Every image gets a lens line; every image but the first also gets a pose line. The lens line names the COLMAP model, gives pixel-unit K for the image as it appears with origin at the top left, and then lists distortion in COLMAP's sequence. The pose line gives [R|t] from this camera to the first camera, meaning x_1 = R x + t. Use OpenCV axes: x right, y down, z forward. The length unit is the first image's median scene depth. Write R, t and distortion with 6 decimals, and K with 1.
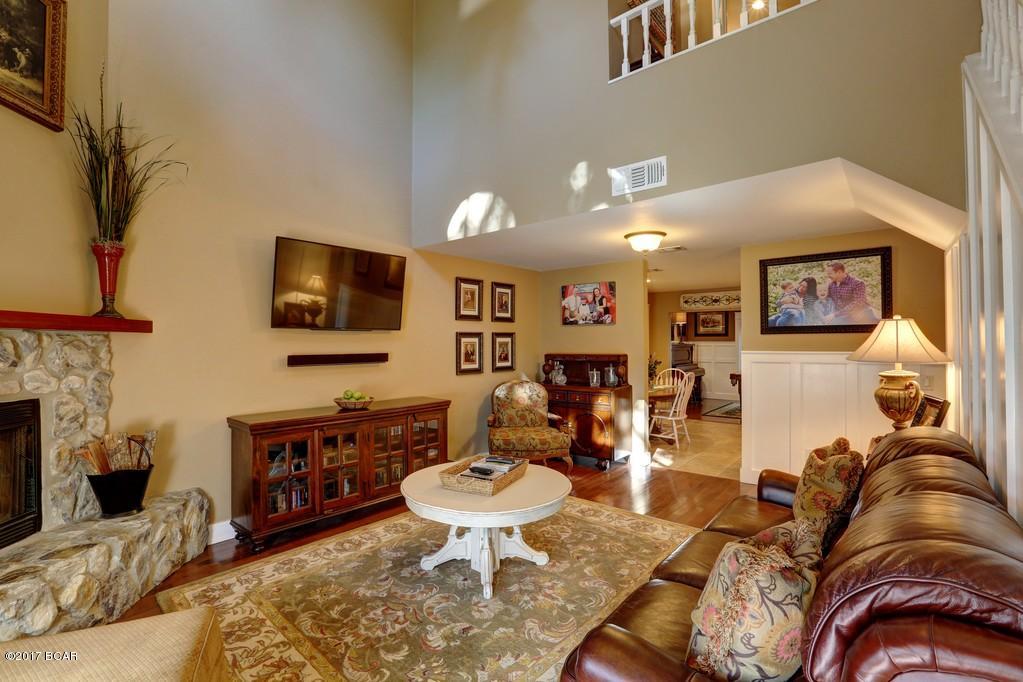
lens RADIAL K [[463.3, 0, 511.5], [0, 463.3, 341.0], [0, 0, 1]] dist [-0.063343, 0.022100]
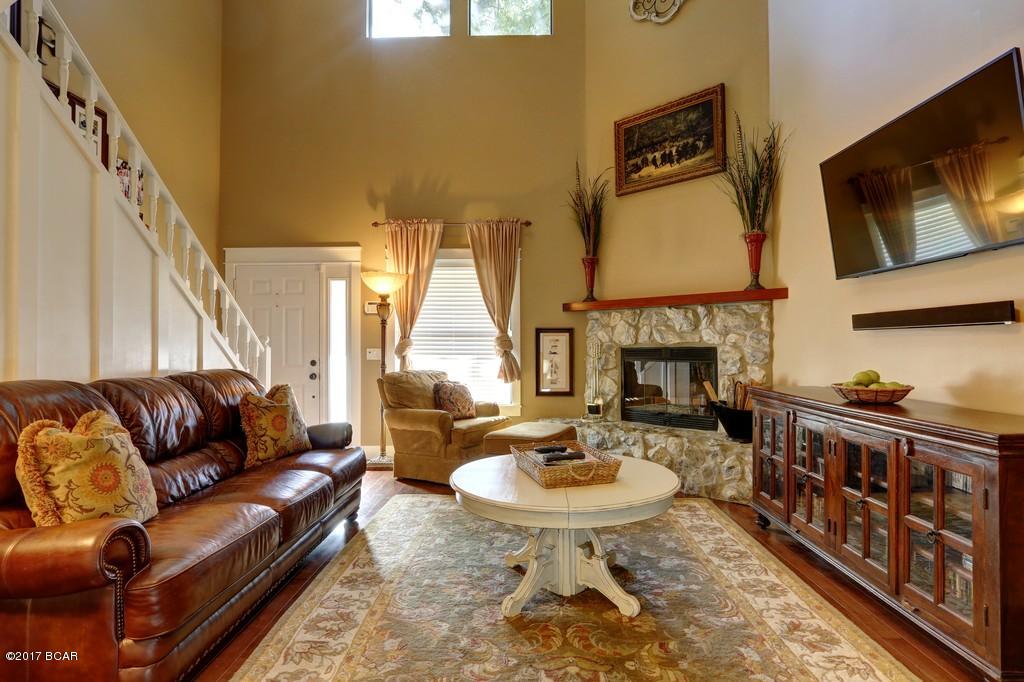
lens RADIAL K [[527.4, 0, 512.0], [0, 527.4, 341.0], [0, 0, 1]] dist [-0.028191, 0.001216]
pose [[-0.774386, 0.001585, -0.632711, 0.588006], [0.009737, 0.999908, -0.009413, 0.101219], [0.632639, -0.013450, -0.774330, 1.712765]]
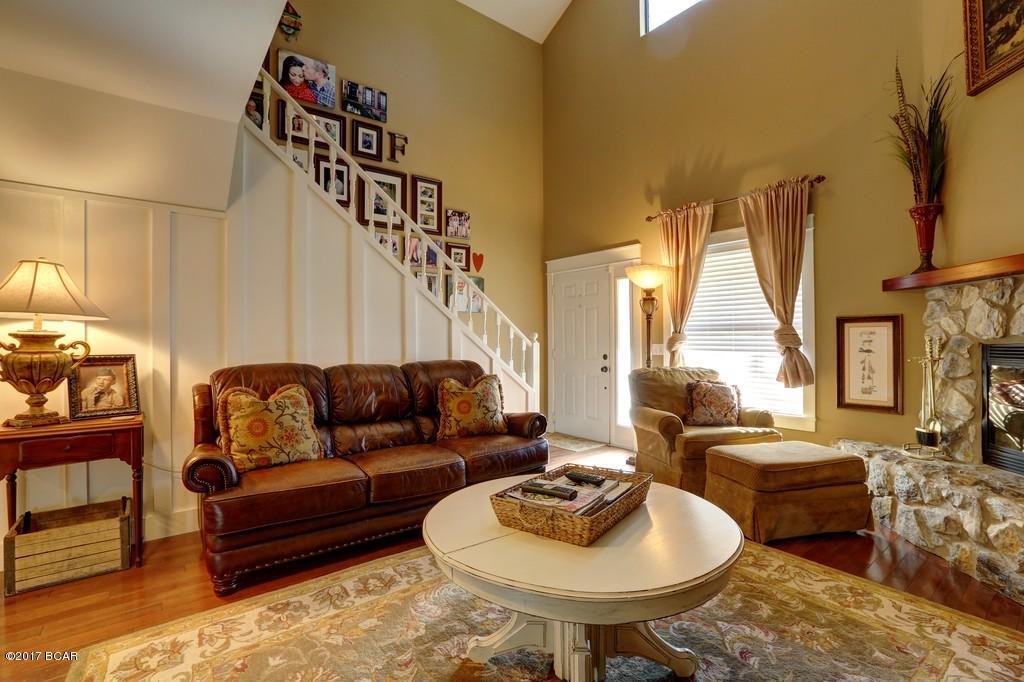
lens RADIAL K [[463.8, 0, 512.0], [0, 463.8, 341.0], [0, 0, 1]] dist [-0.063343, 0.022100]
pose [[-0.979233, 0.009146, 0.202532, -0.096498], [0.007851, 0.999943, -0.007194, 0.104291], [-0.202587, -0.005454, -0.979249, 1.651215]]
